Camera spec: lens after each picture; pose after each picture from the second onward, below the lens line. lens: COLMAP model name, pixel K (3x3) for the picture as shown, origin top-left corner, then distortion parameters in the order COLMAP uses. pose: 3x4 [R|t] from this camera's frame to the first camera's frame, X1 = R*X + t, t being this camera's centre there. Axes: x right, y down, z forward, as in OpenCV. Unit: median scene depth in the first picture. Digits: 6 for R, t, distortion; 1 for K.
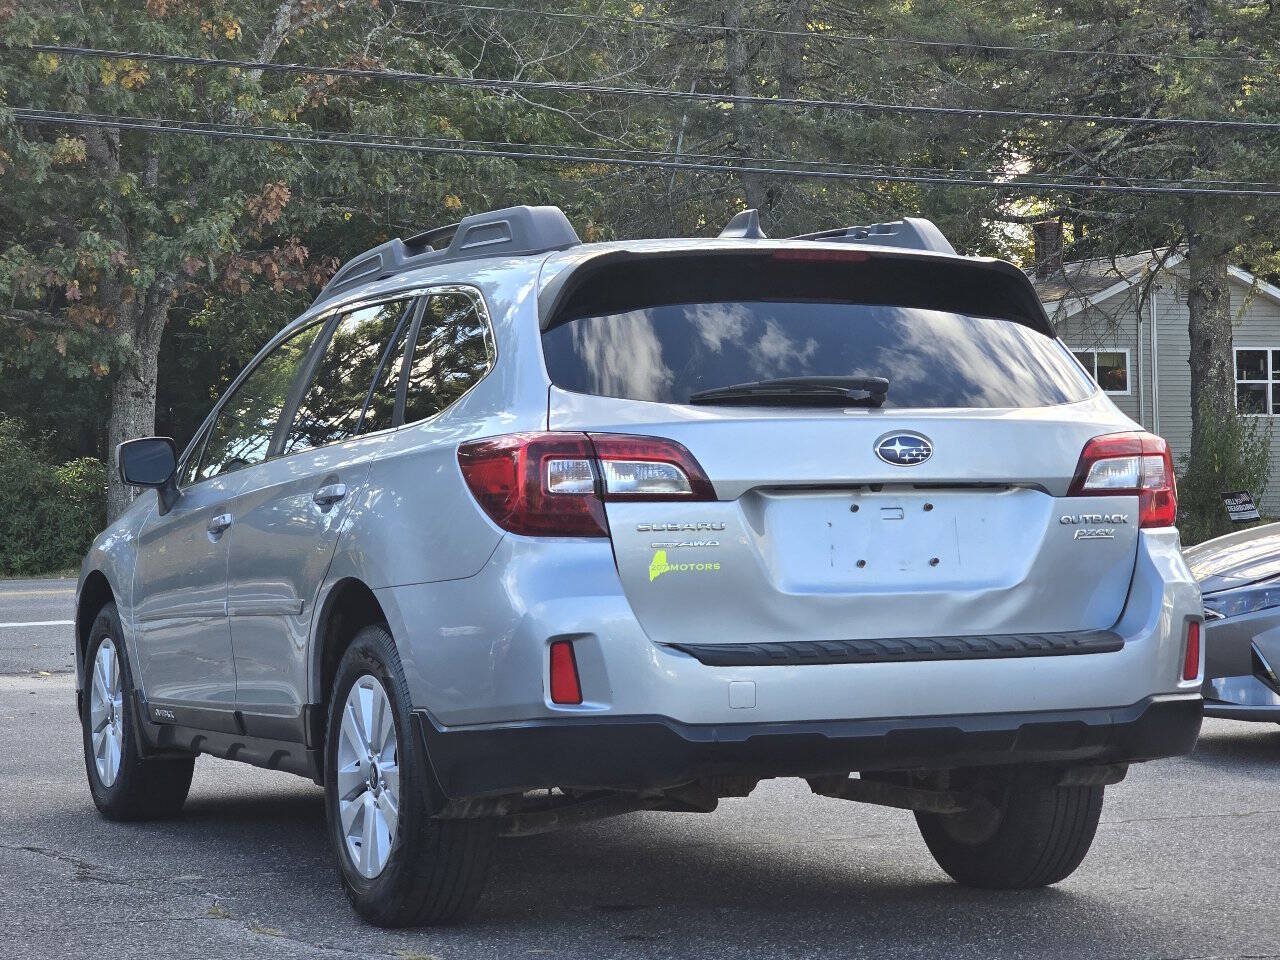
lens RADIAL K [[3187.4, 0, 640.0], [0, 3187.4, 480.0], [0, 0, 1]] dist [-1.077472, 16.567457]
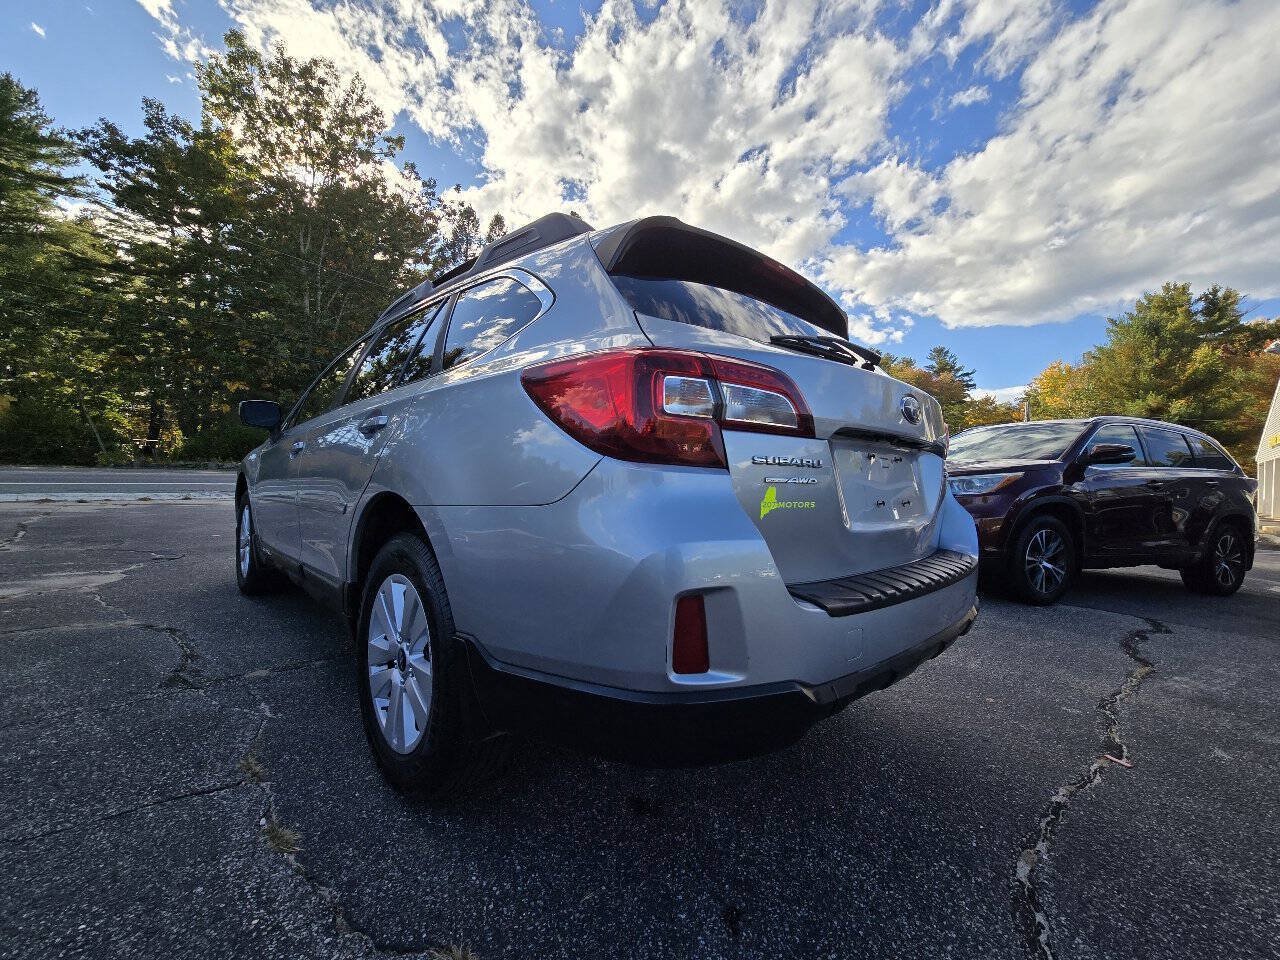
lens RADIAL K [[522.1, 0, 640.0], [0, 522.1, 480.0], [0, 0, 1]] dist [-0.003332, 0.000138]
pose [[0.929384, 0.043625, 0.366528, -0.084286], [-0.055452, 0.998223, 0.021795, 0.018945], [-0.364926, -0.040581, 0.930152, 0.867499]]
